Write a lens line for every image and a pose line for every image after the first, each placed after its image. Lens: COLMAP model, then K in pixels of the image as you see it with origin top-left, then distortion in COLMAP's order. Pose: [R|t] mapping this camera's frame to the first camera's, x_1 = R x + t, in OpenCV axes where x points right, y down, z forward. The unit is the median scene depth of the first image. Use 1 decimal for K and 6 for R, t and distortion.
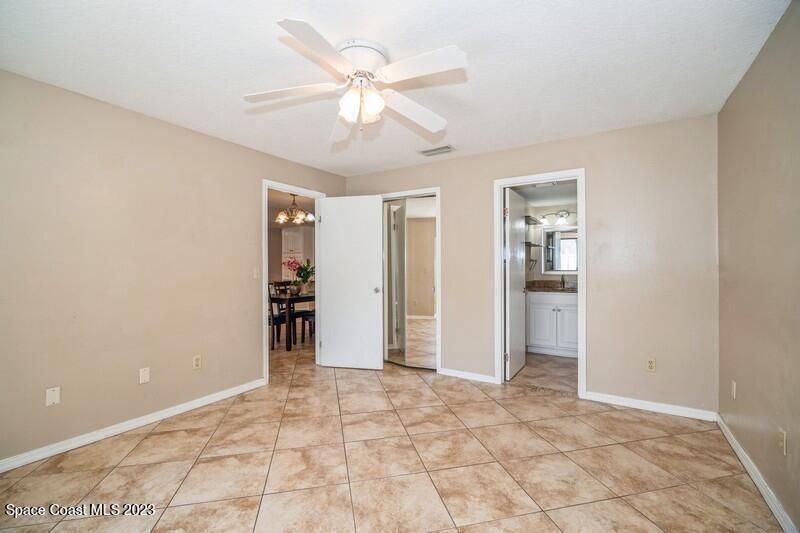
lens RADIAL K [[353.7, 0, 400.0], [0, 353.7, 266.5], [0, 0, 1]] dist [-0.004218, -0.000713]
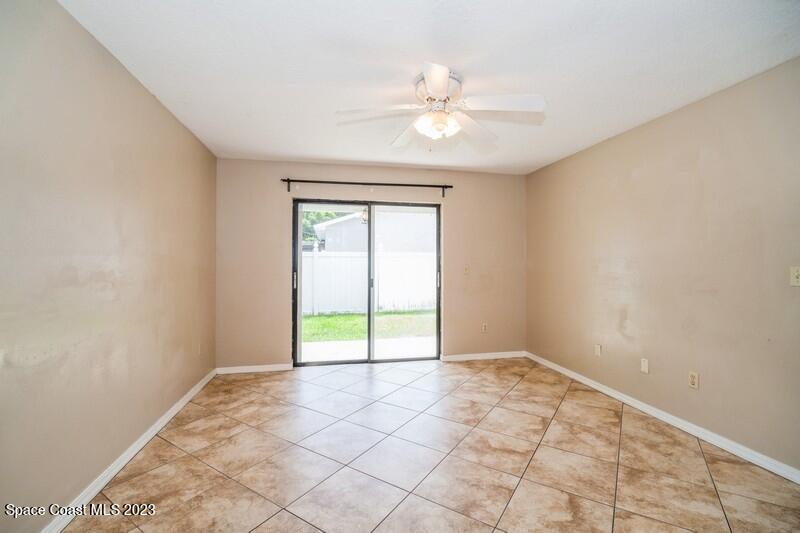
lens RADIAL K [[353.7, 0, 400.0], [0, 353.7, 266.5], [0, 0, 1]] dist [-0.004218, -0.000713]
pose [[-0.723870, 0.005629, -0.689913, 0.575114], [-0.000452, 0.999963, 0.008633, -0.001904], [0.689936, 0.006561, -0.723840, 1.312589]]
